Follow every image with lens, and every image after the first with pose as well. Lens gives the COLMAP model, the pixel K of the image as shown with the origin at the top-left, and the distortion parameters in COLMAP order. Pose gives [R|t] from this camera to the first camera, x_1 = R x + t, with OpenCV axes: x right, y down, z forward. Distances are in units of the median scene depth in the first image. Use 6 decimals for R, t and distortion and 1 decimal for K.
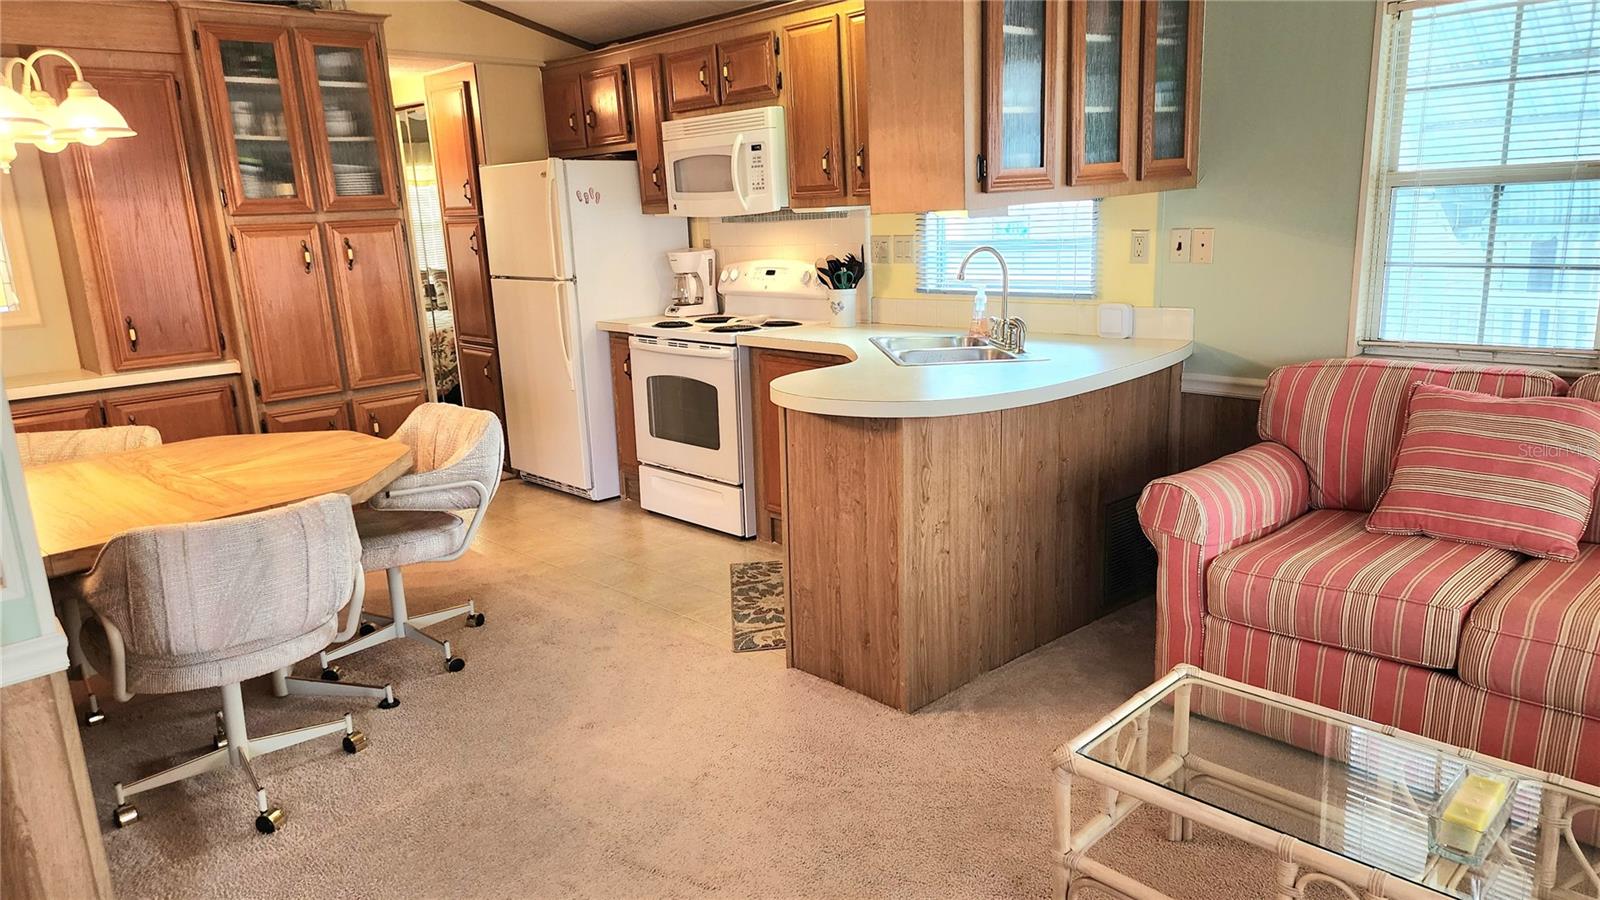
lens RADIAL K [[1059.1, 0, 797.4], [0, 1059.1, 455.3], [0, 0, 1]] dist [0.091895, -0.075681]
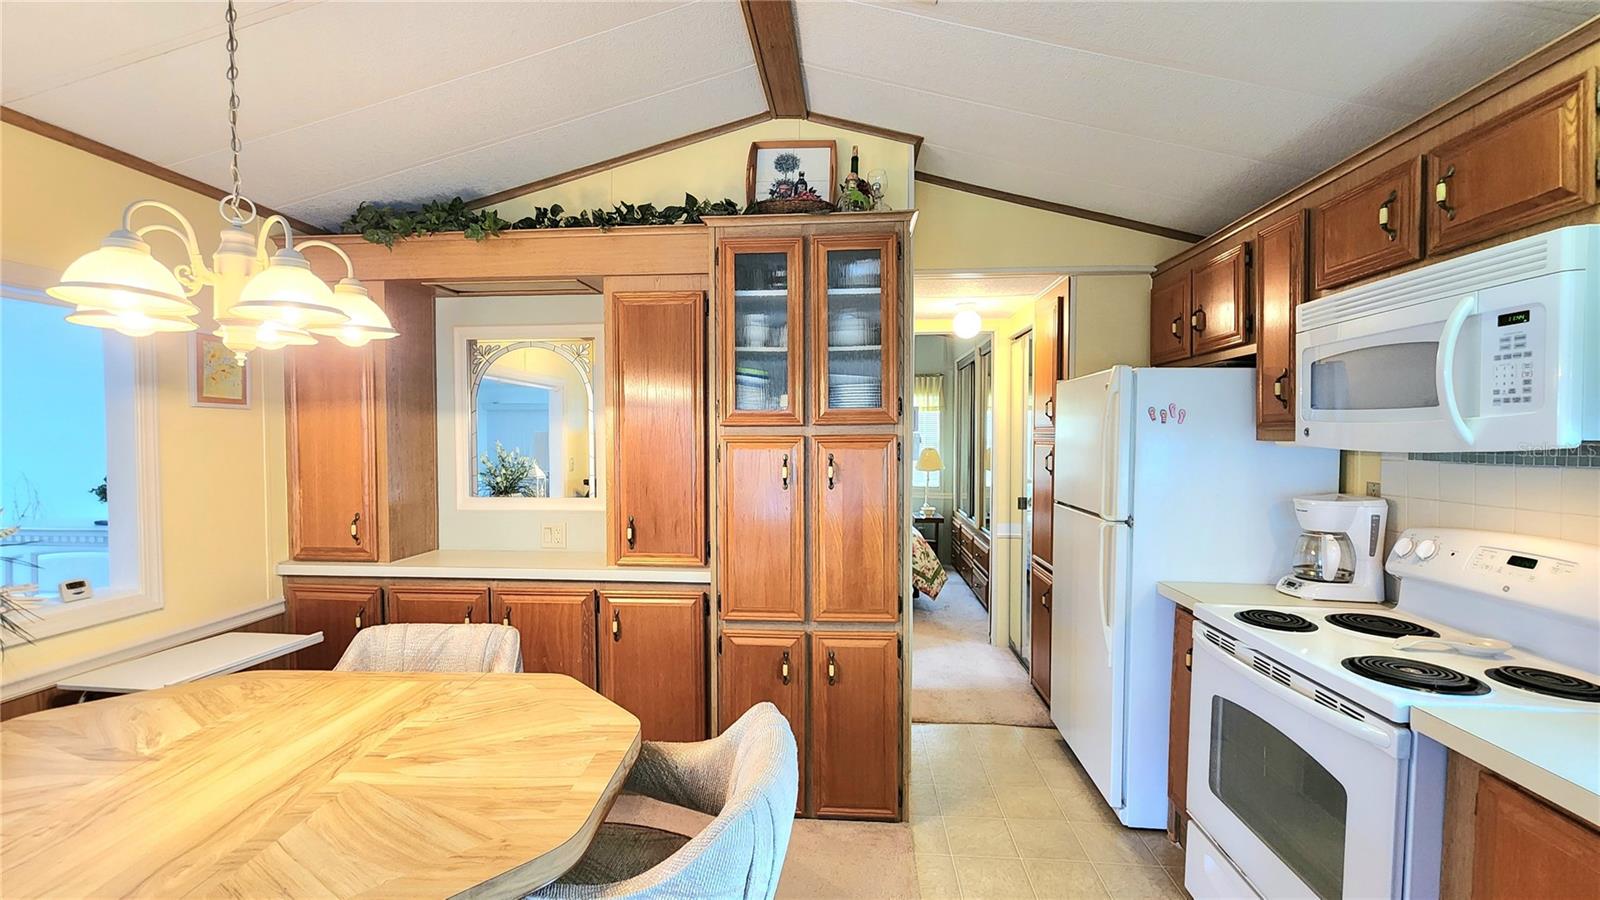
lens RADIAL K [[657.4, 0, 801.4], [0, 657.4, 456.4], [0, 0, 1]] dist [0.002479, -0.002838]
pose [[0.673241, 0.067244, -0.736359, -0.033958], [-0.198708, 0.975676, -0.092577, -0.143687], [0.712223, 0.208648, 0.670227, 0.615037]]
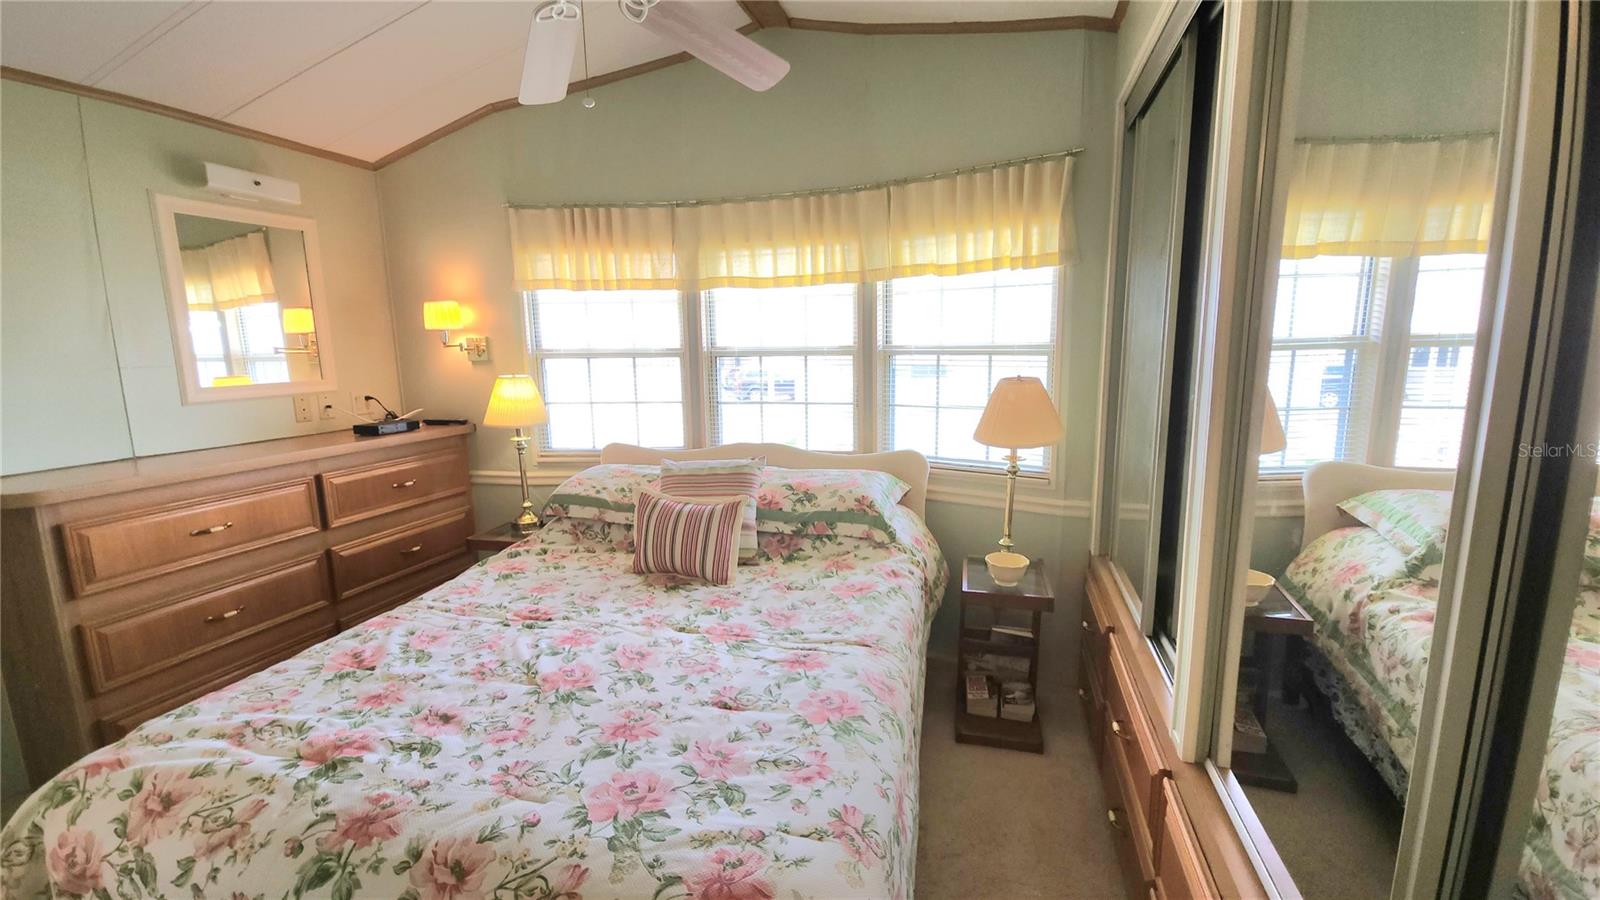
lens RADIAL K [[657.4, 0, 803.1], [0, 657.4, 452.5], [0, 0, 1]] dist [0.002479, -0.002838]
pose [[0.508104, 0.172724, -0.843799, -0.627467], [-0.206225, 0.975586, 0.075520, -0.316135], [0.836242, 0.135640, 0.531320, 1.474764]]
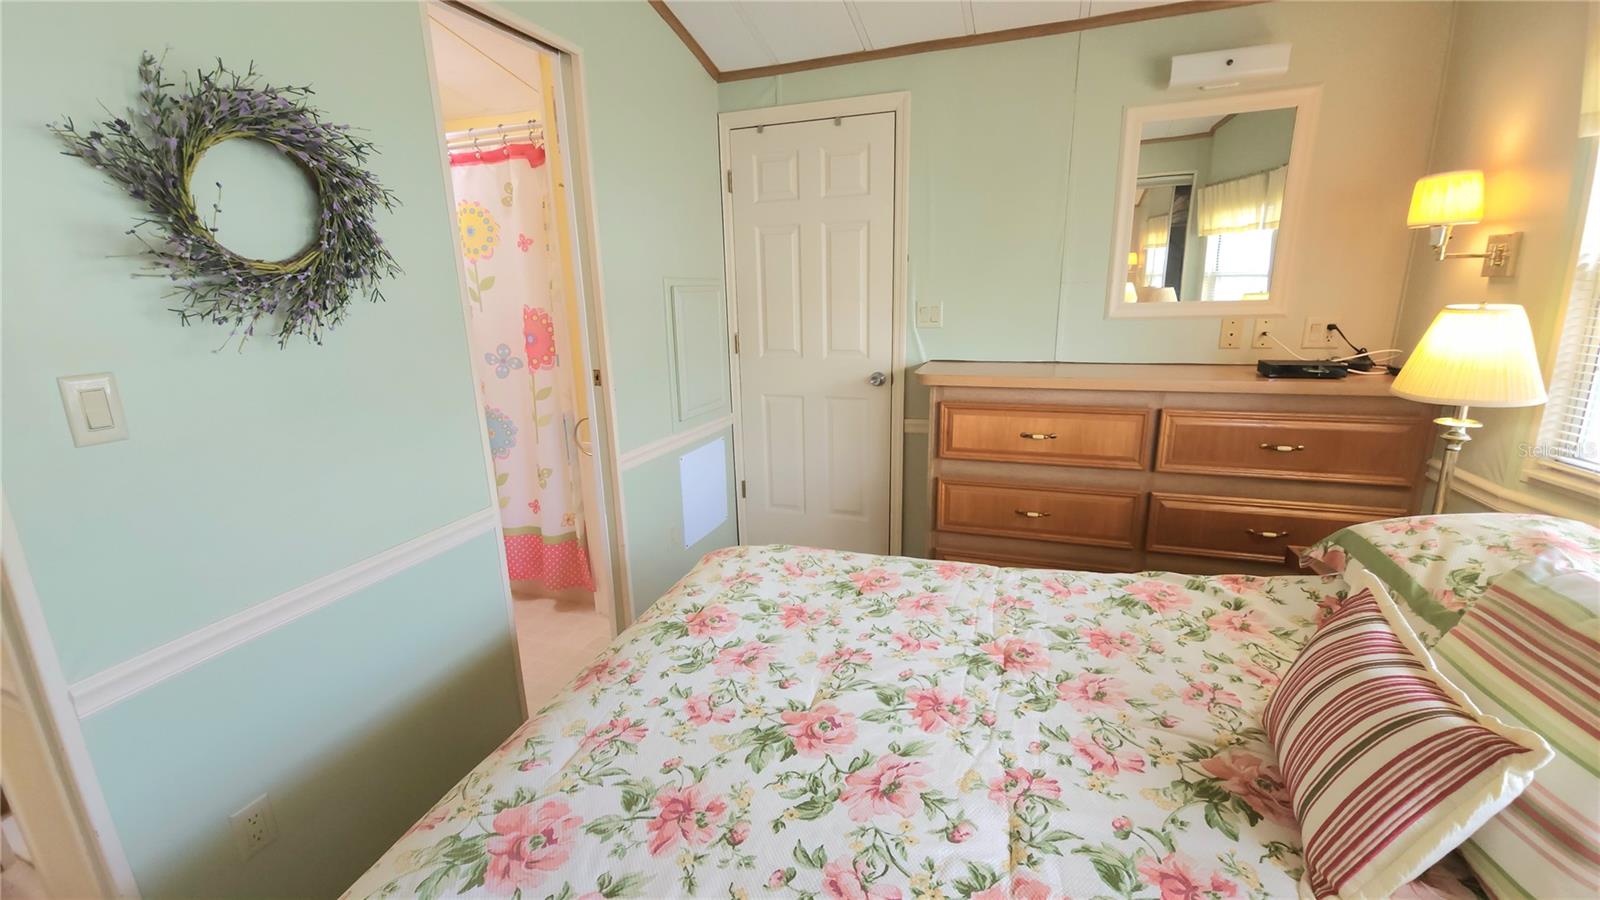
lens RADIAL K [[657.4, 0, 800.8], [0, 657.4, 455.6], [0, 0, 1]] dist [0.002479, -0.002838]
pose [[-0.885444, 0.177226, -0.429628, -0.865608], [-0.047713, 0.884884, 0.463361, -0.358760], [0.462291, 0.430779, -0.775059, 1.721075]]
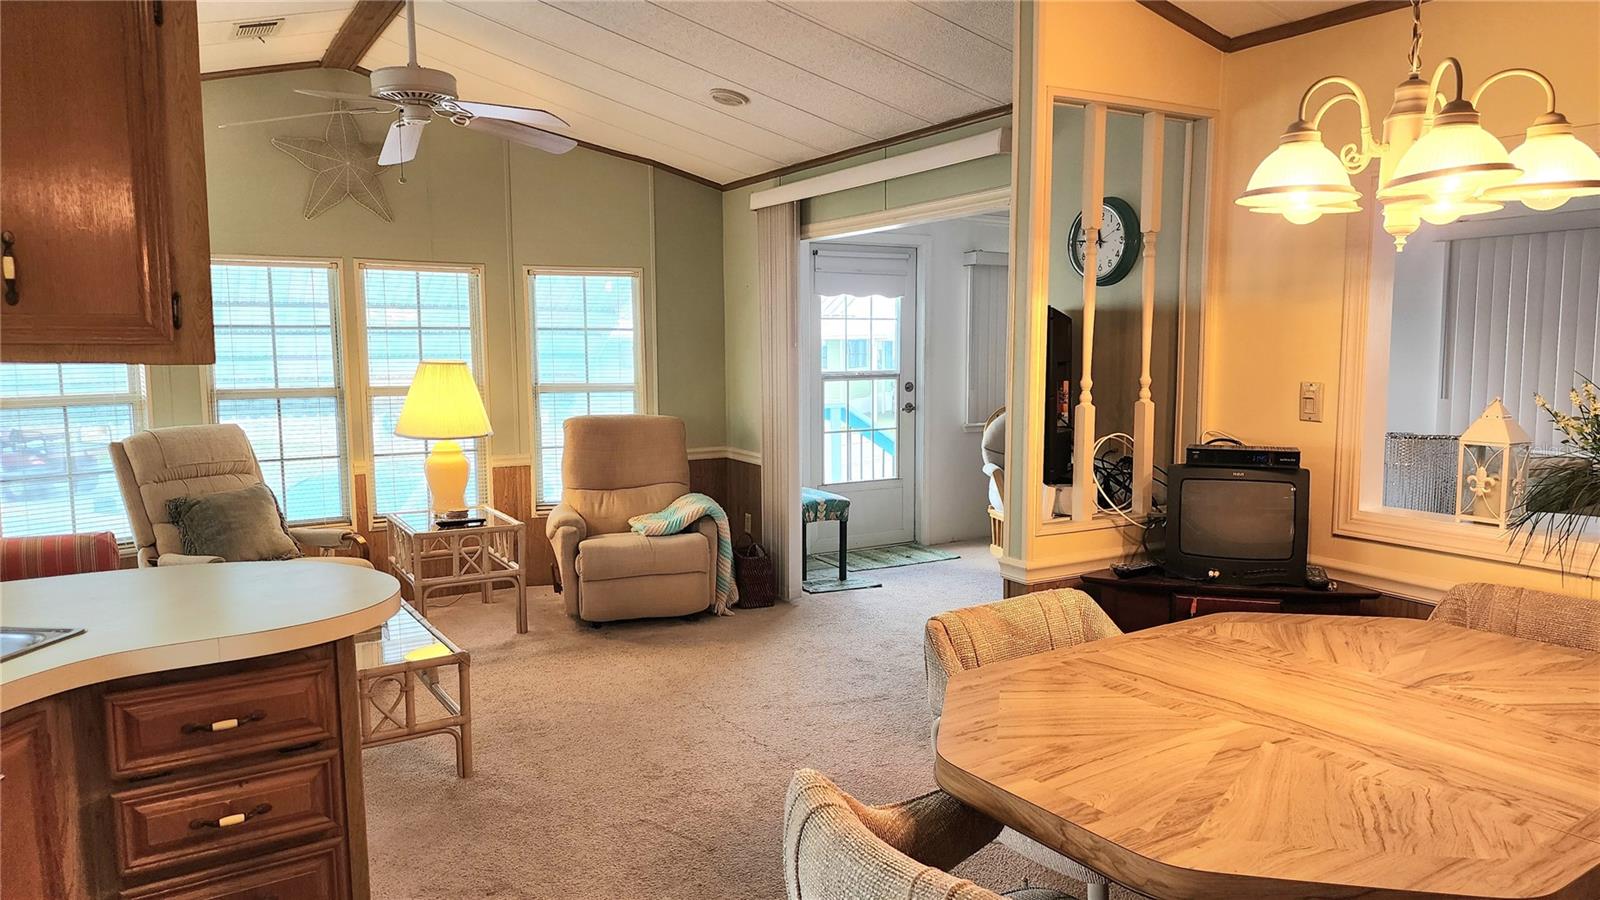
lens RADIAL K [[1059.1, 0, 811.7], [0, 1059.1, 451.2], [0, 0, 1]] dist [0.091895, -0.075681]
pose [[-0.977972, 0.028557, 0.206773, -0.310400], [0.095709, 0.941676, 0.322624, -0.248966], [-0.185500, 0.335307, -0.923666, 1.096355]]
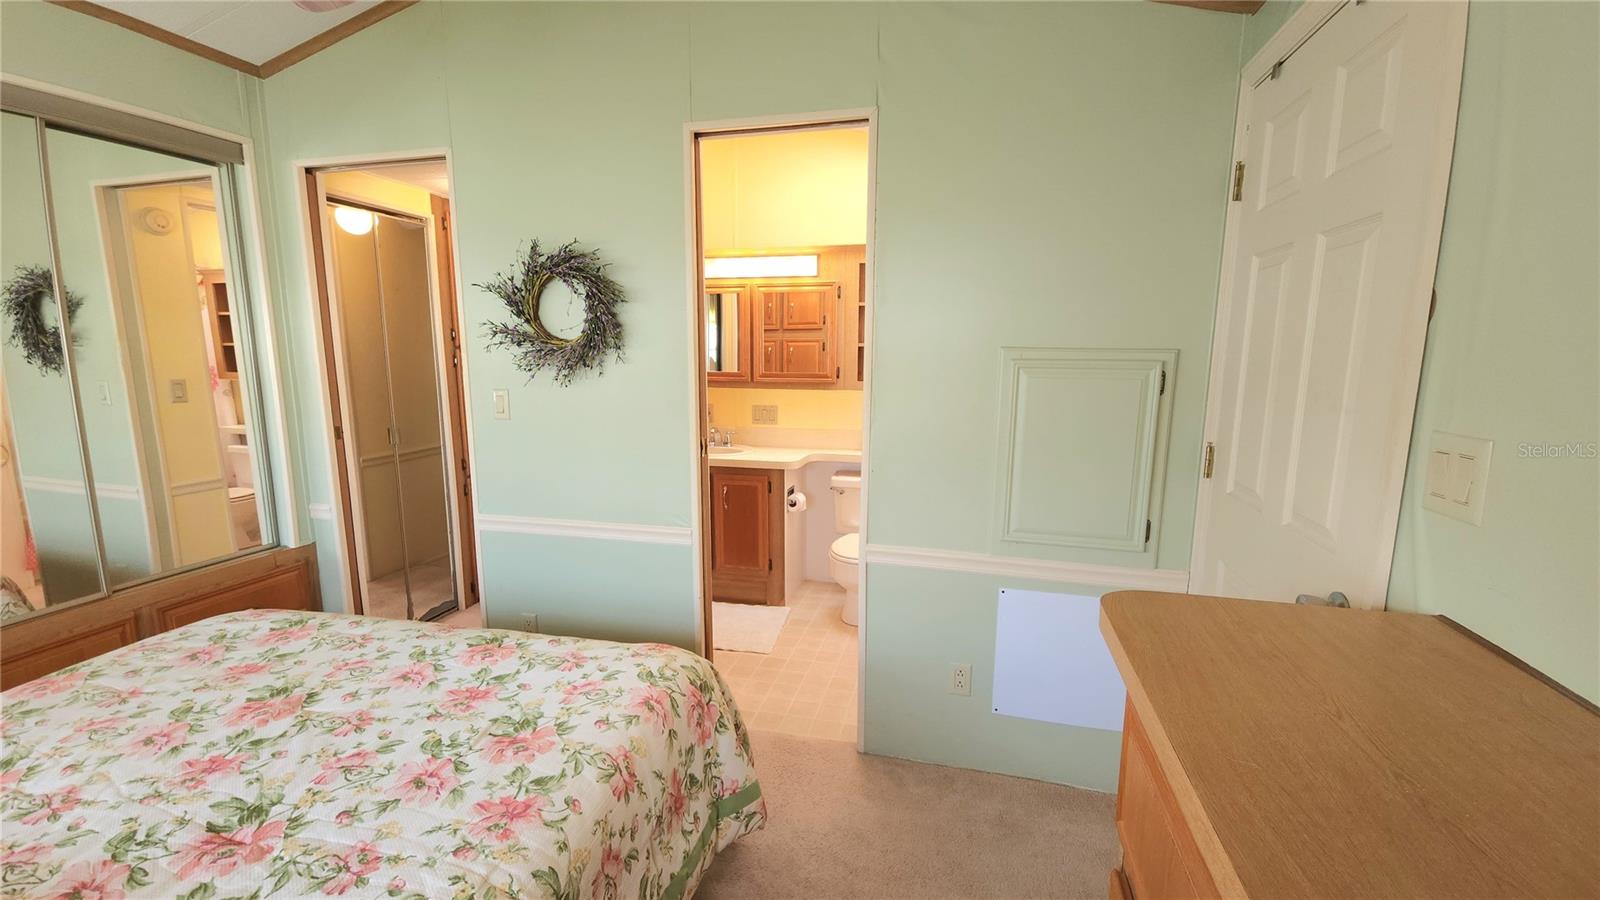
lens RADIAL K [[657.4, 0, 800.7], [0, 657.4, 455.5], [0, 0, 1]] dist [0.002479, -0.002838]
pose [[-0.534560, -0.092011, 0.840107, -1.359035], [0.218217, 0.945320, 0.242386, -0.285675], [-0.816473, 0.312895, -0.485252, 1.475655]]
